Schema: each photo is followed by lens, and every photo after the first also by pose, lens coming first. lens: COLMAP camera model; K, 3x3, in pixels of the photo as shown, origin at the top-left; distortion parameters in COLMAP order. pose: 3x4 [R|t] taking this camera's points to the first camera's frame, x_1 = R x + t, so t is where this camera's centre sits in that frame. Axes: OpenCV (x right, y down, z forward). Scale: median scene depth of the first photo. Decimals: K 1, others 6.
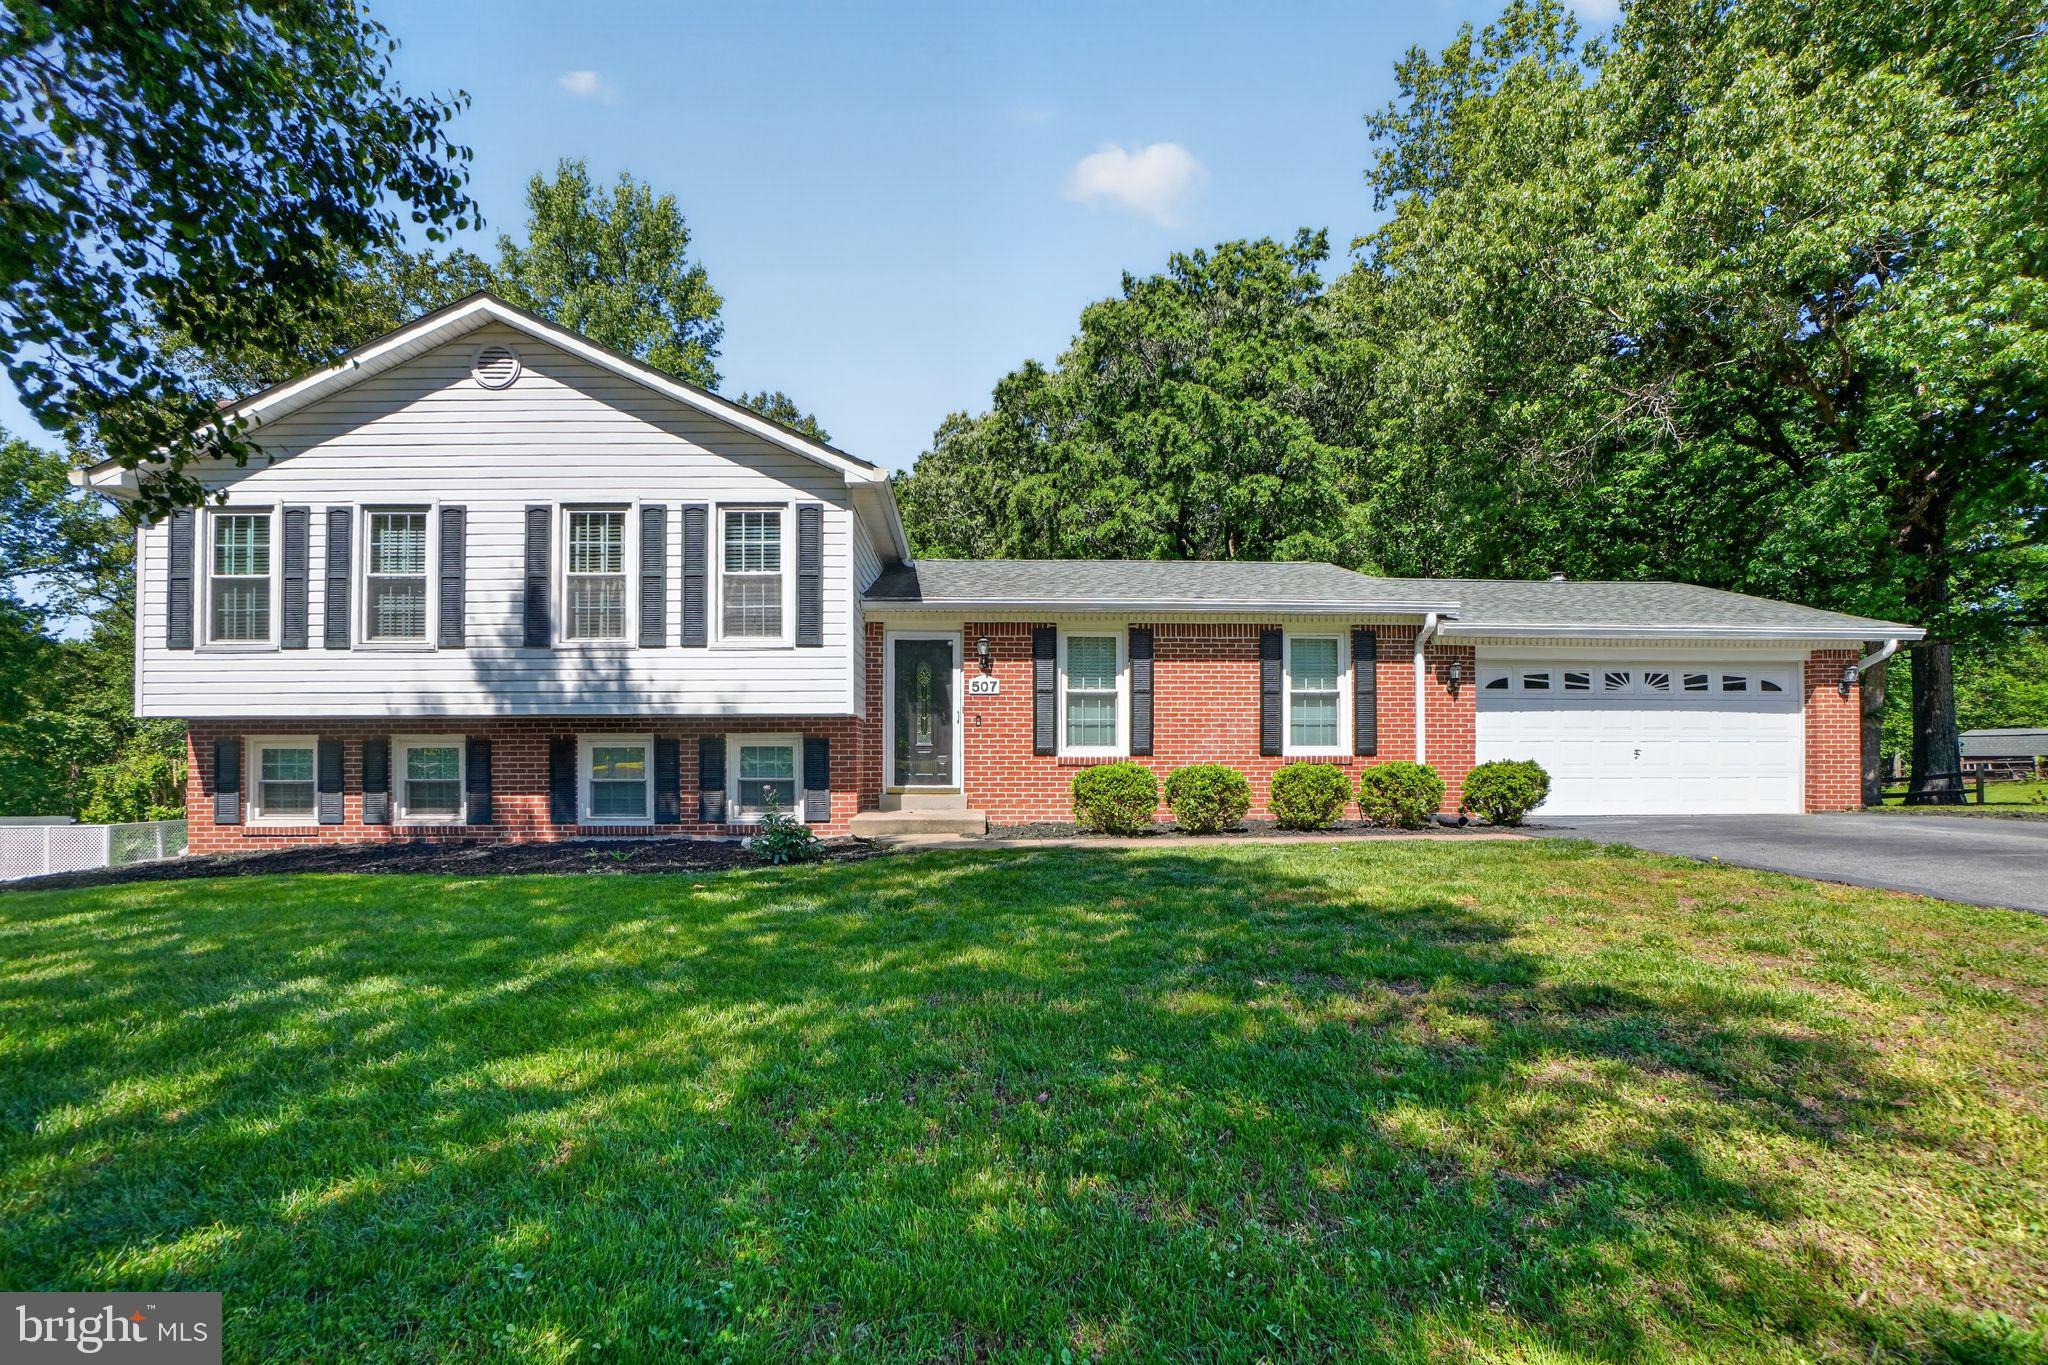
lens RADIAL K [[888.1, 0, 1024.6], [0, 888.1, 736.0], [0, 0, 1]] dist [-0.046674, 0.012927]
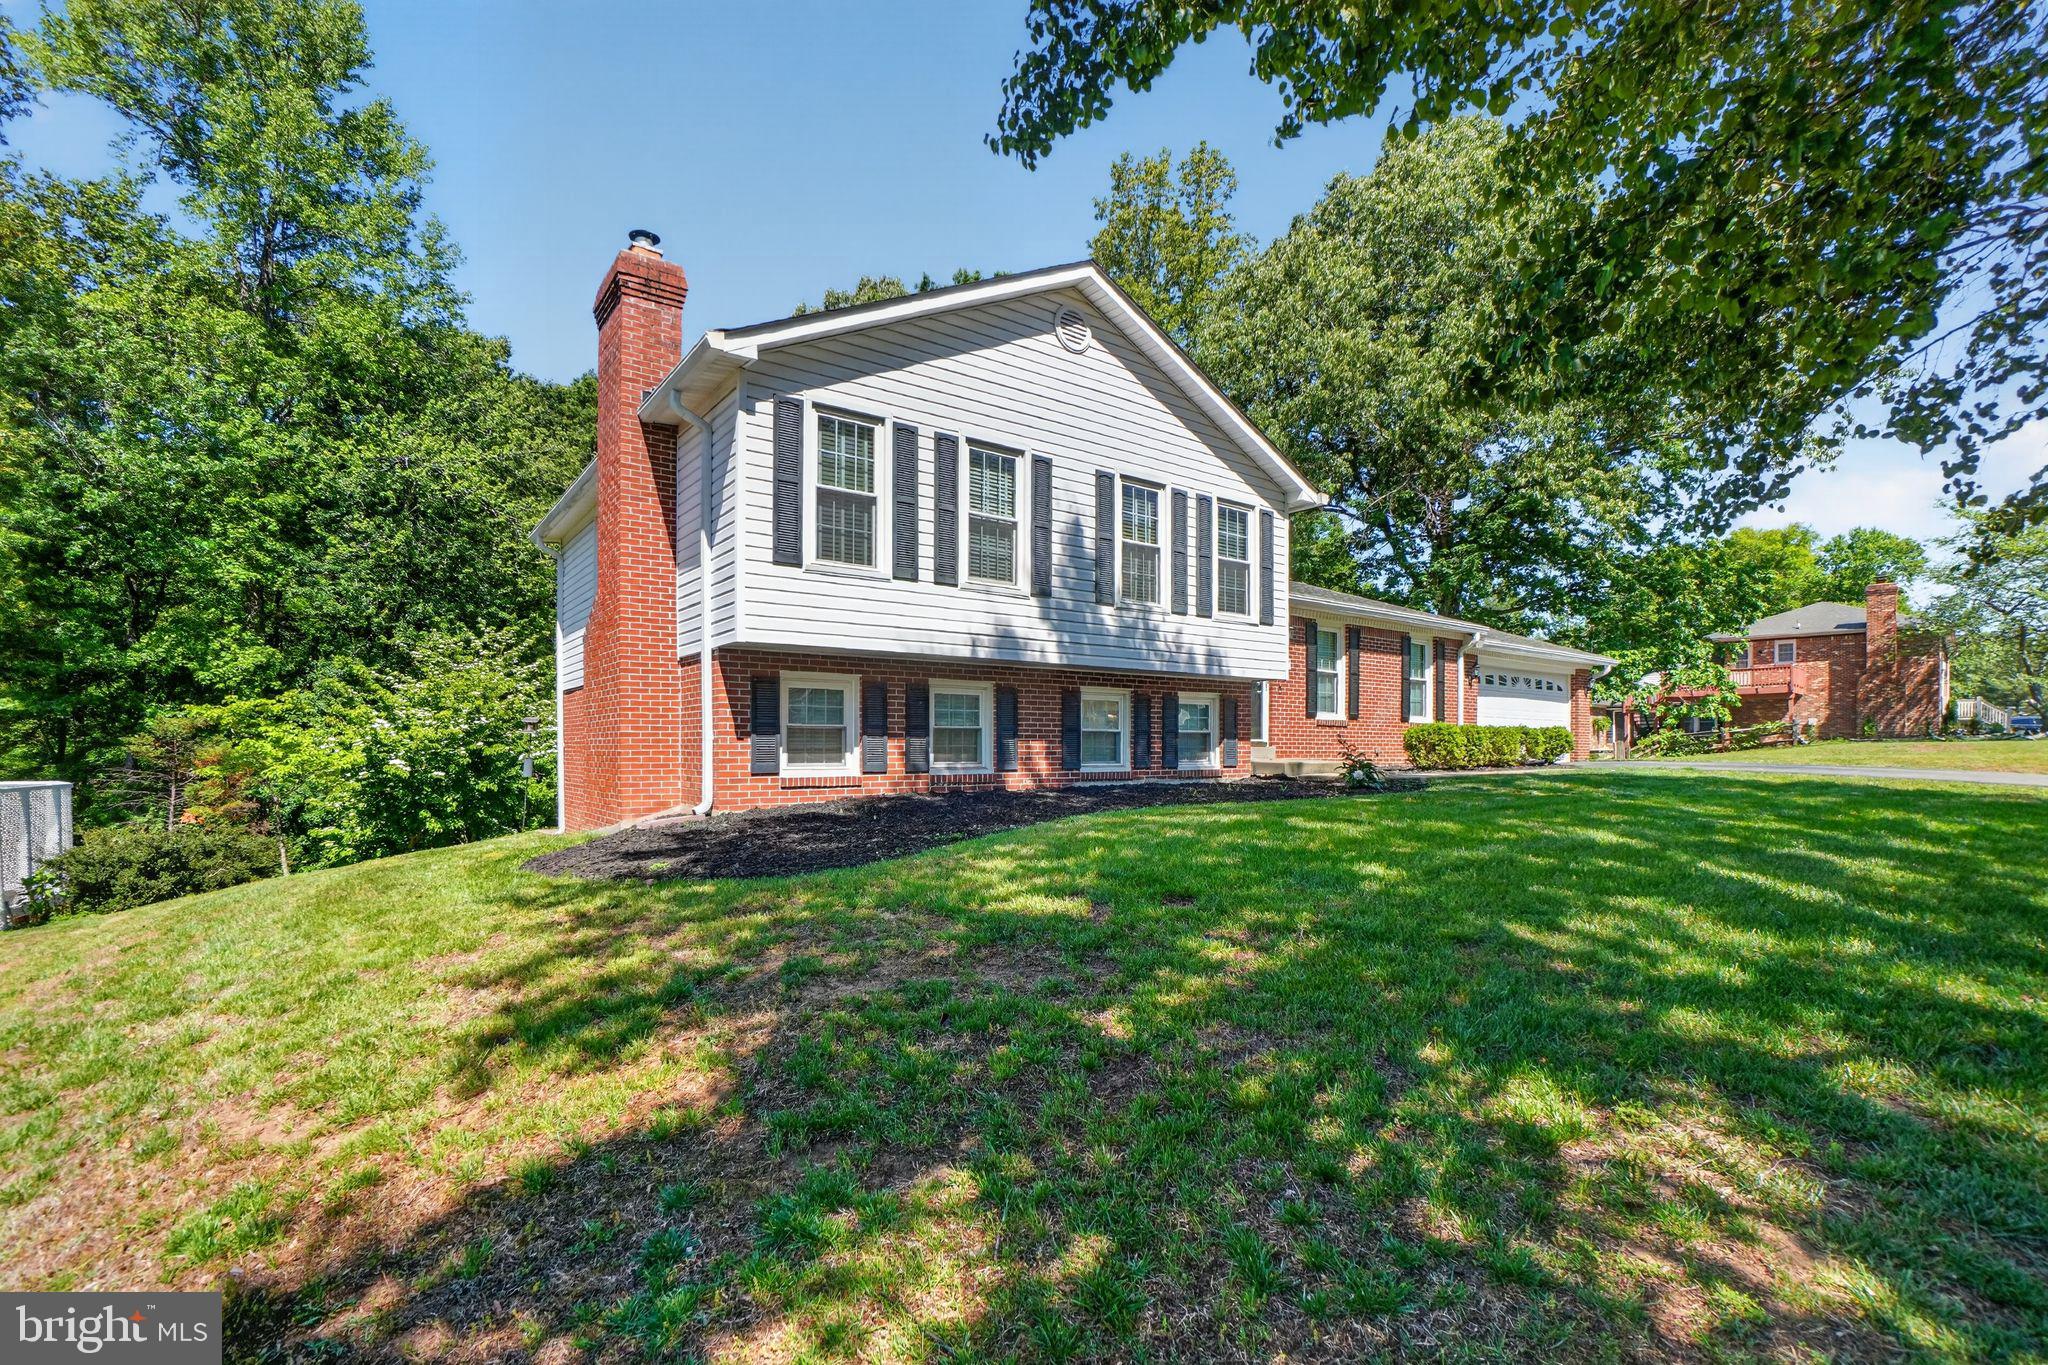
lens RADIAL K [[924.7, 0, 1025.4], [0, 924.7, 741.1], [0, 0, 1]] dist [-0.025078, 0.000348]
pose [[0.825781, 0.009845, 0.563905, -1.198922], [-0.022988, 0.999604, 0.016213, 0.047727], [-0.563523, -0.026352, 0.825680, 0.103679]]
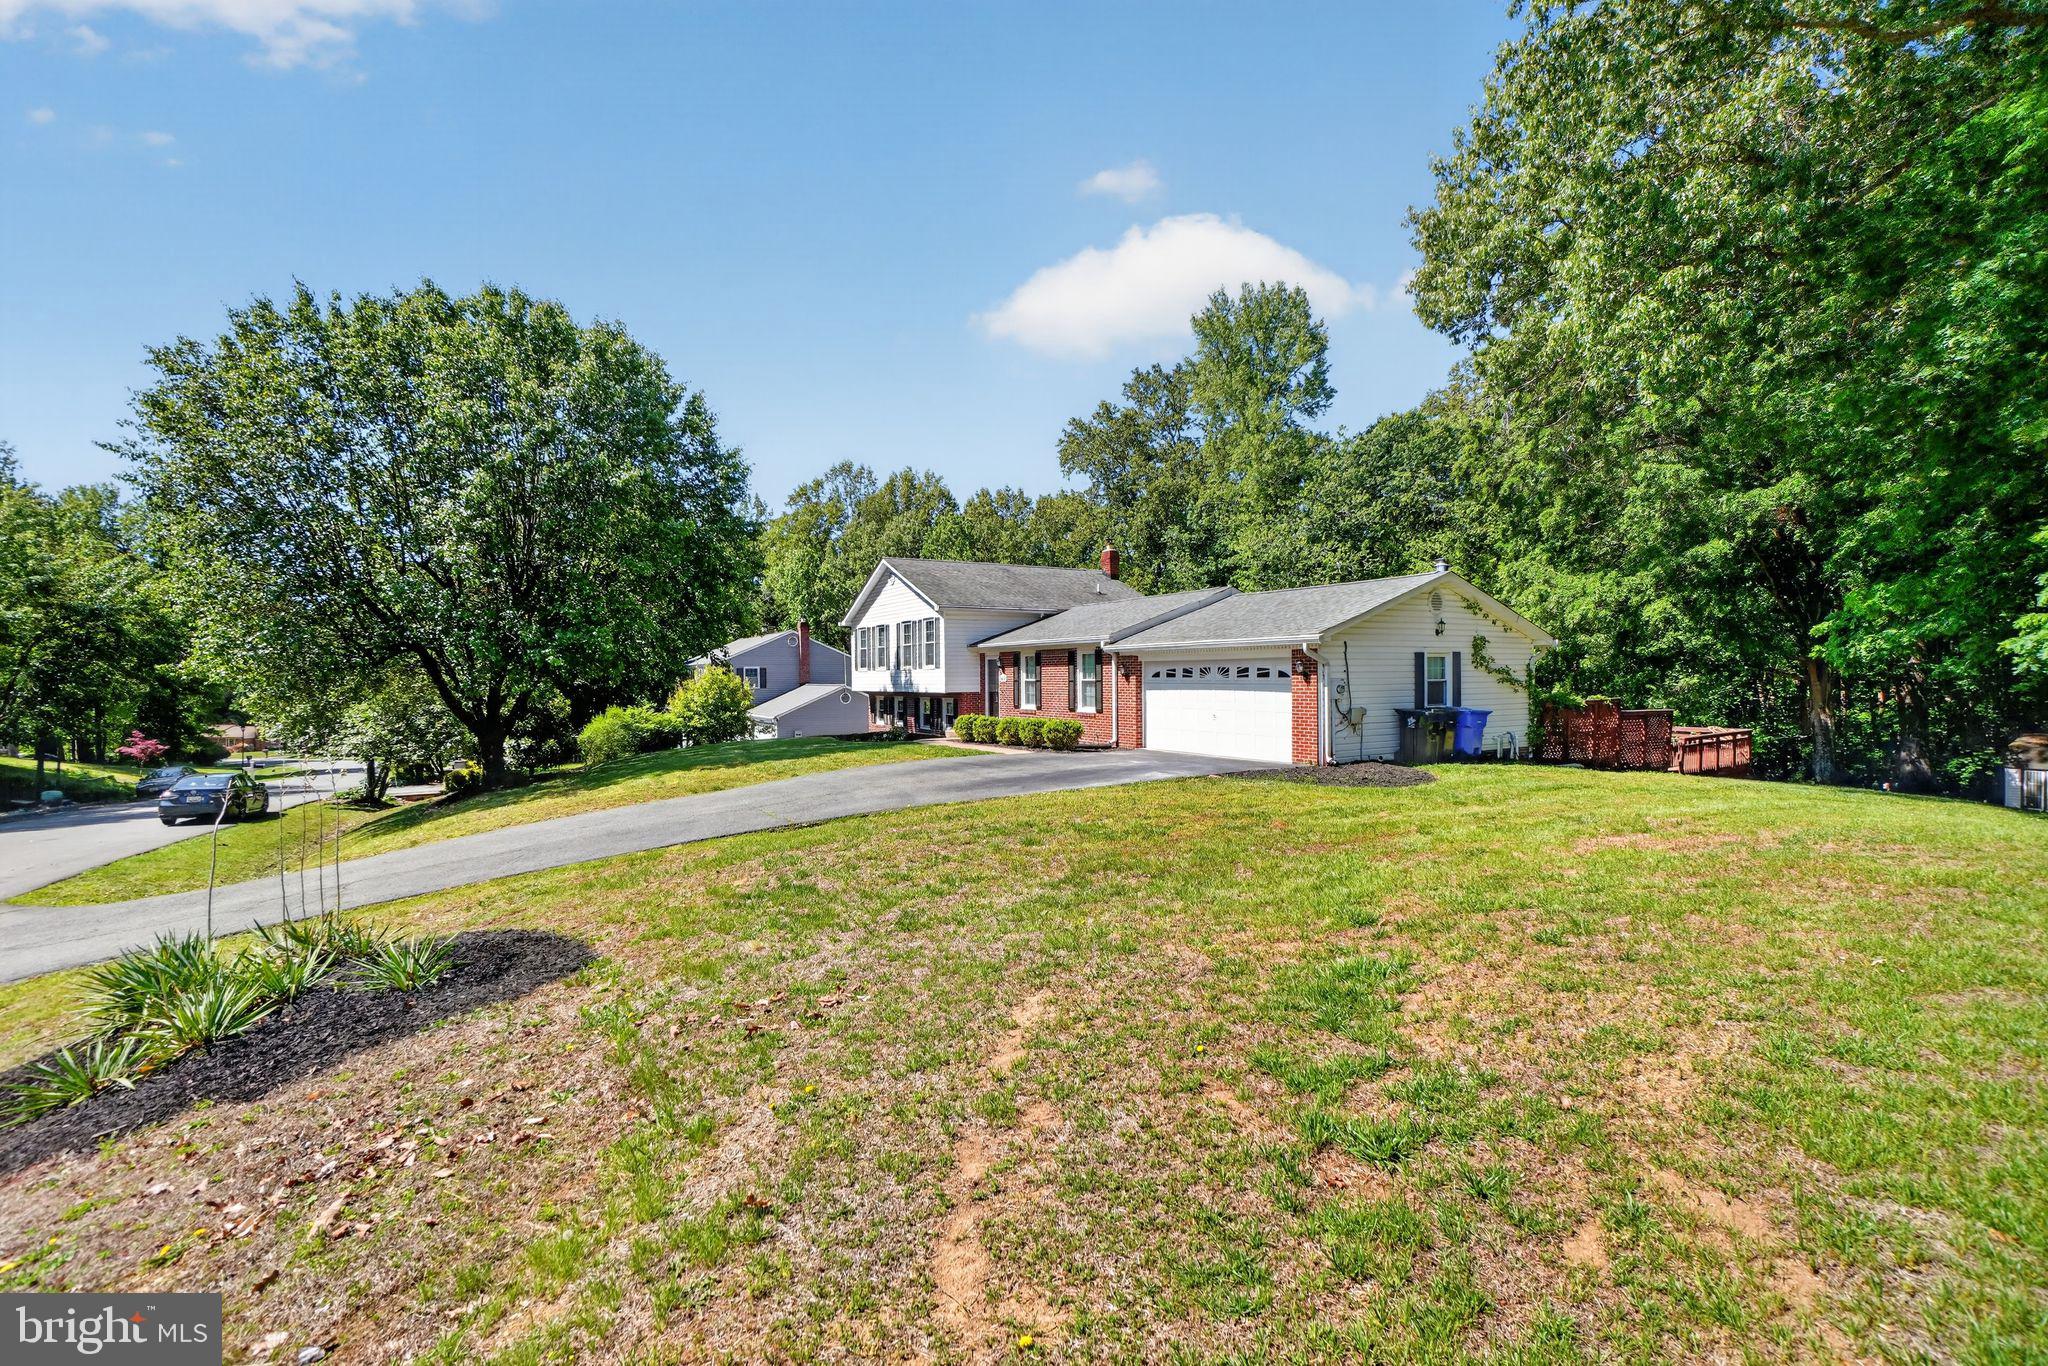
lens RADIAL K [[888.1, 0, 1024.6], [0, 888.1, 736.5], [0, 0, 1]] dist [-0.046674, 0.012927]
pose [[0.481786, 0.054847, -0.874571, 2.263178], [0.019642, 0.997113, 0.073352, -0.081420], [0.876069, -0.052518, 0.479318, -0.121825]]
